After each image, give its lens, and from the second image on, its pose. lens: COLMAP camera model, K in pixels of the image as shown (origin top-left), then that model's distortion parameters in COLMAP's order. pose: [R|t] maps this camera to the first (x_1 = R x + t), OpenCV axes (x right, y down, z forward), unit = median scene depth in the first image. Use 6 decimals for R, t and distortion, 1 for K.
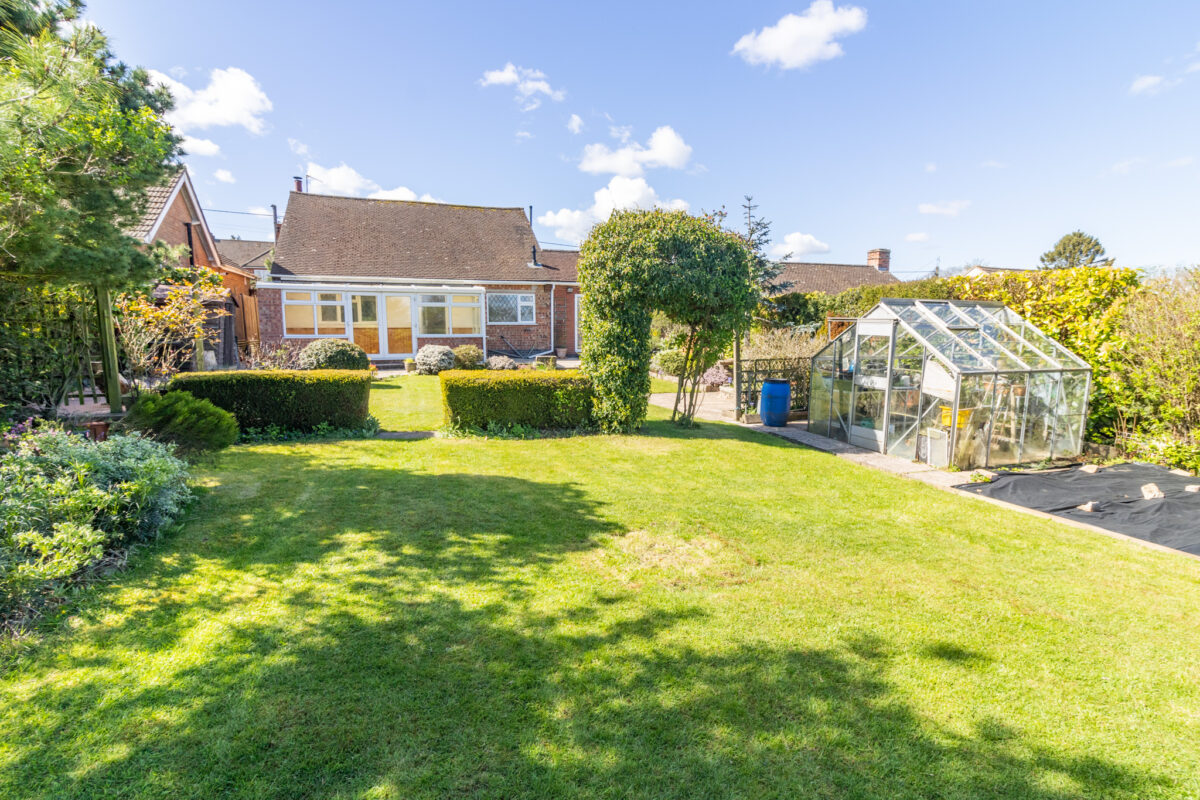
lens RADIAL K [[546.9, 0, 598.9], [0, 546.9, 394.9], [0, 0, 1]] dist [0.000111, -0.000209]
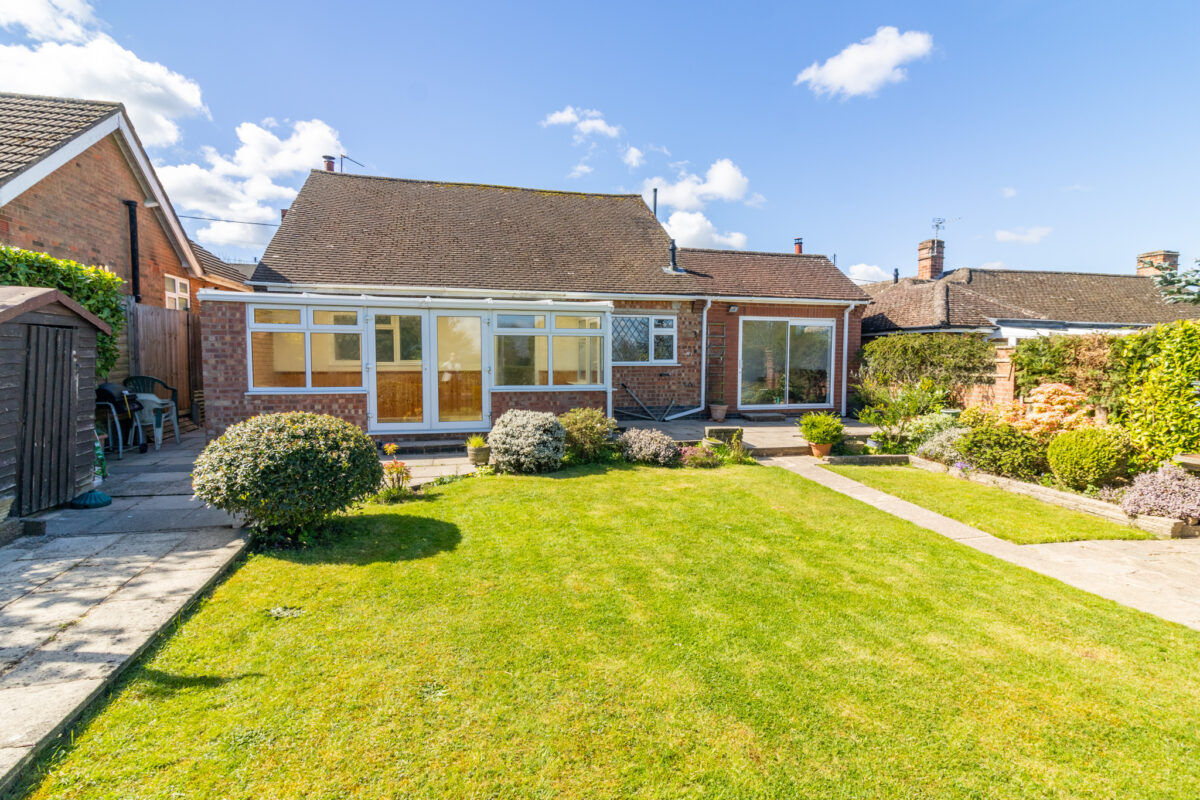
lens RADIAL K [[565.8, 0, 596.8], [0, 565.8, 356.6], [0, 0, 1]] dist [0.002447, 0.000178]
pose [[0.995060, 0.002727, -0.099233, -0.142768], [-0.015403, 0.991757, -0.127207, -0.058253], [0.098068, 0.128108, 0.986900, 0.375769]]
